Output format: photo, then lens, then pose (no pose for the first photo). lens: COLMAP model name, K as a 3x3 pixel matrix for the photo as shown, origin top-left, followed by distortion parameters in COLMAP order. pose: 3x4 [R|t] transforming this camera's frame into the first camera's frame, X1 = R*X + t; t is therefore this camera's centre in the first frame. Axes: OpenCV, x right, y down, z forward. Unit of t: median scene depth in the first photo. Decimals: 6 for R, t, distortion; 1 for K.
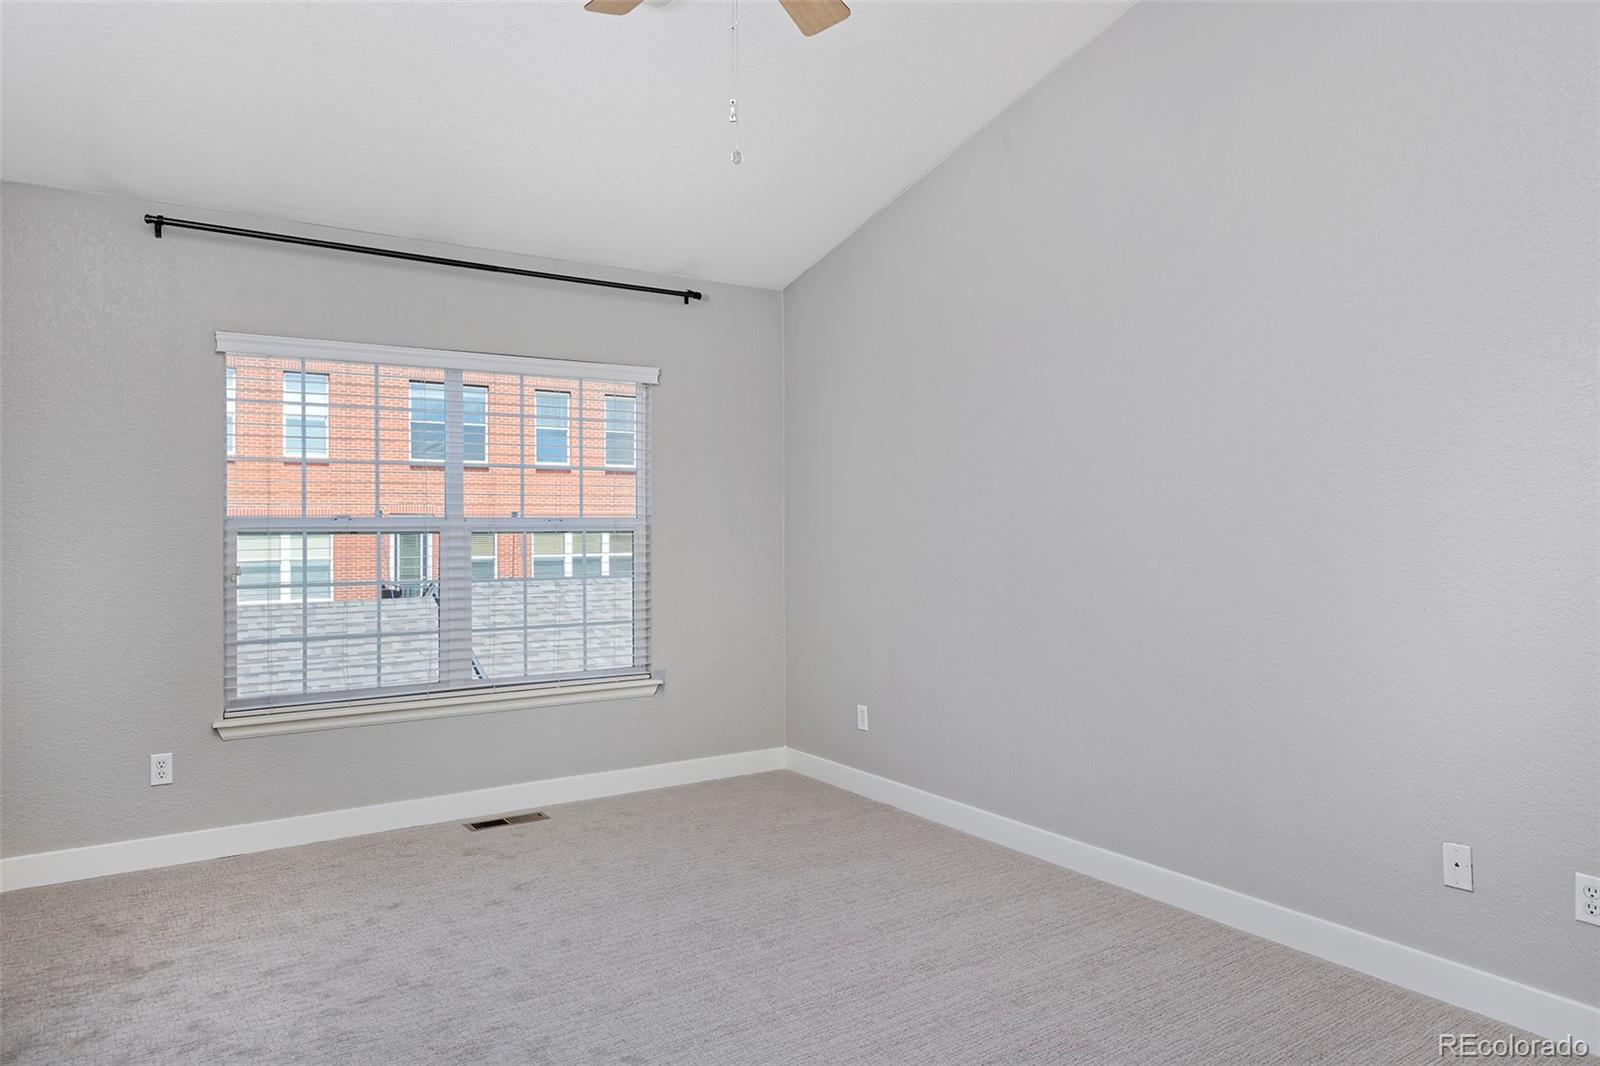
lens RADIAL K [[1084.3, 0, 798.6], [0, 1084.3, 527.5], [0, 0, 1]] dist [0.000960, -0.002515]
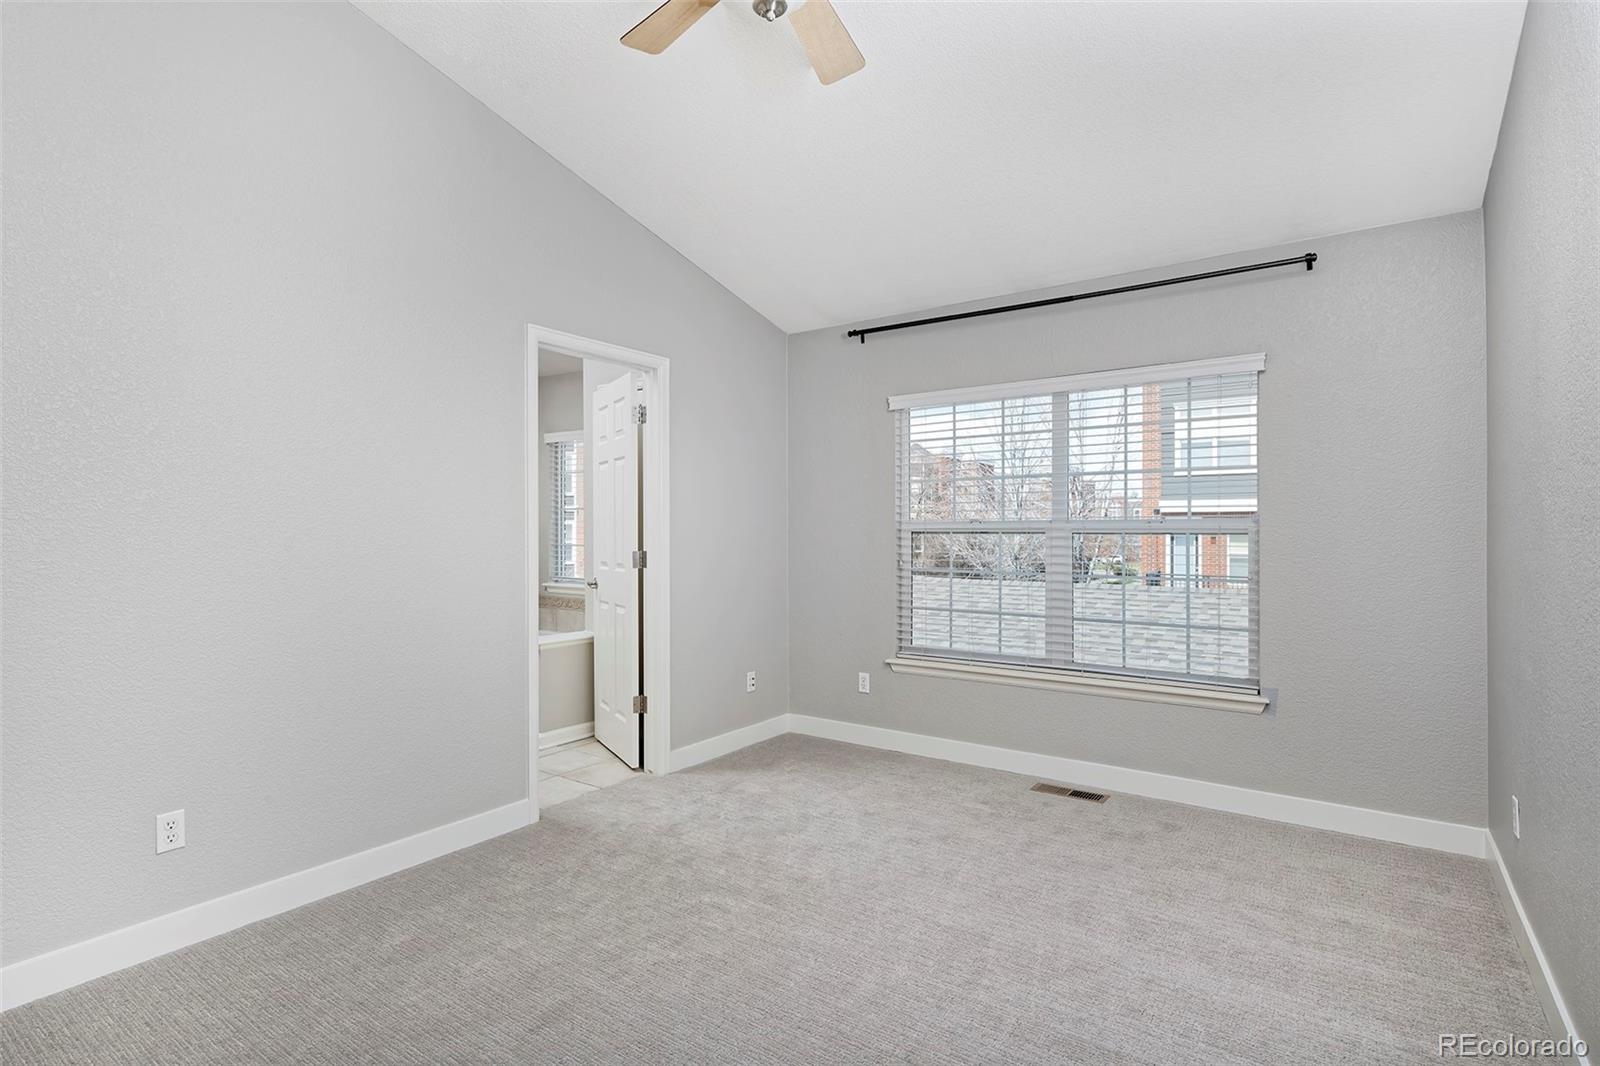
lens RADIAL K [[787.3, 0, 798.9], [0, 787.3, 535.7], [0, 0, 1]] dist [0.006359, 0.000735]
pose [[0.350322, 0.009136, -0.936585, 0.378217], [-0.004198, 0.999958, 0.008184, 0.001688], [0.936620, 0.001065, 0.350345, 0.442006]]
